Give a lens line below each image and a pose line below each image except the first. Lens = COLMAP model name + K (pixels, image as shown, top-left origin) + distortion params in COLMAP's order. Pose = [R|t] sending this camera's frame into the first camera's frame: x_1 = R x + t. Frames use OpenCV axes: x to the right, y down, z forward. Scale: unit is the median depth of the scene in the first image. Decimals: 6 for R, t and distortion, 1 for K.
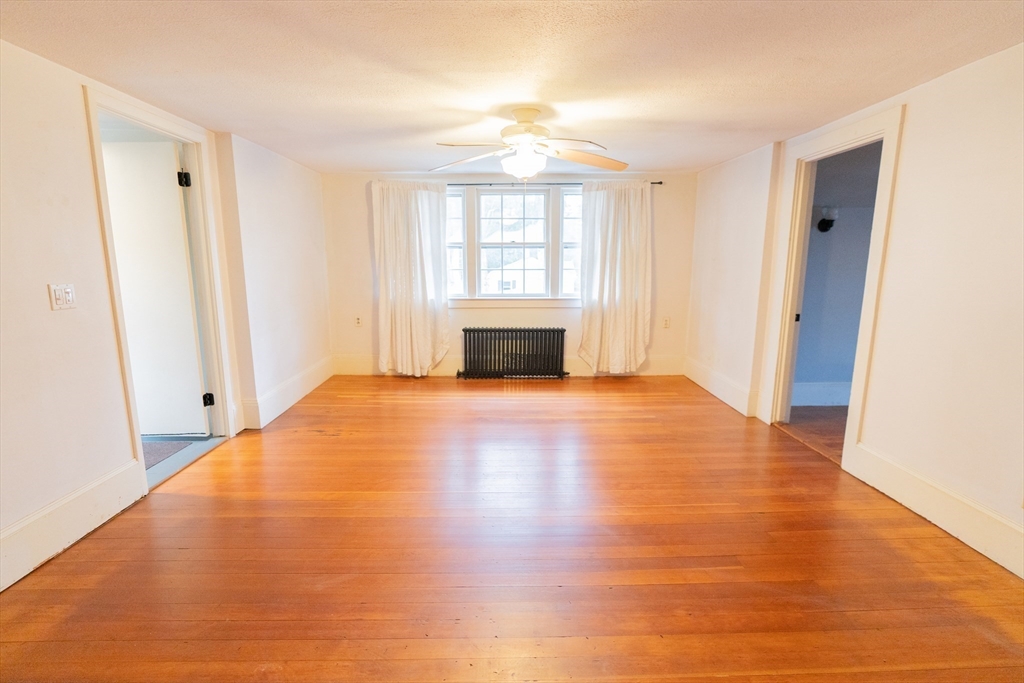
lens RADIAL K [[459.2, 0, 509.5], [0, 459.2, 341.3], [0, 0, 1]] dist [-0.012751, 0.004680]
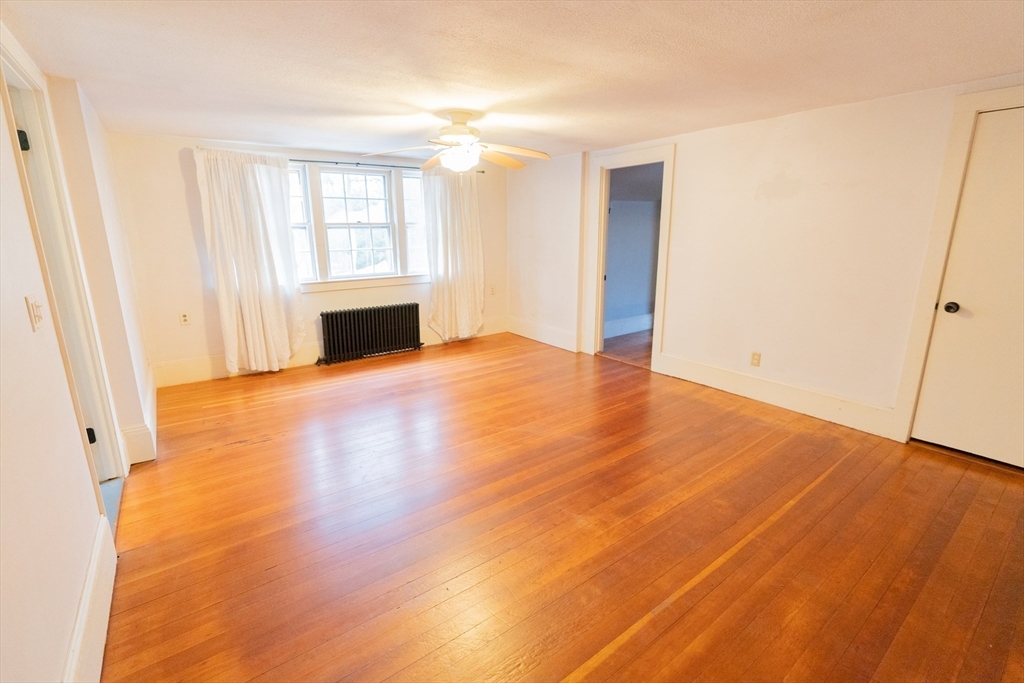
lens RADIAL K [[459.2, 0, 510.5], [0, 459.2, 341.7], [0, 0, 1]] dist [-0.012751, 0.004680]
pose [[0.812635, -0.144267, 0.564634, -0.342051], [0.111311, 0.989461, 0.092610, -0.014600], [-0.572044, -0.012407, 0.820129, -0.015471]]
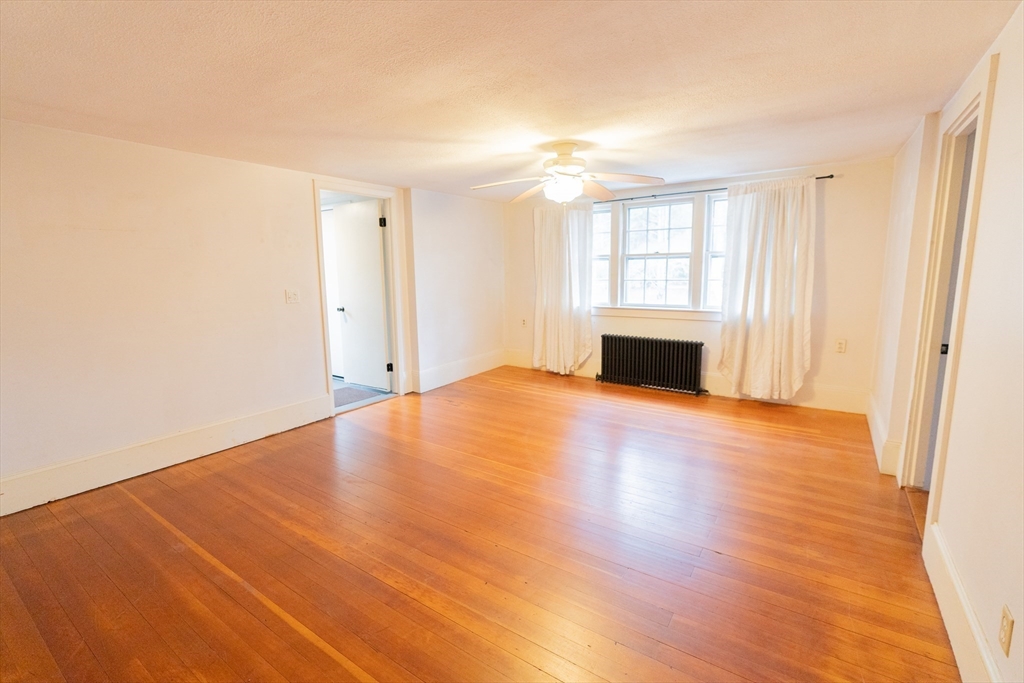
lens RADIAL K [[459.2, 0, 508.5], [0, 459.2, 342.0], [0, 0, 1]] dist [-0.012751, 0.004680]
pose [[0.808127, 0.081416, -0.583354, 0.363222], [-0.089323, 0.995886, 0.015251, -0.008590], [0.582196, 0.039782, 0.812075, 0.003037]]
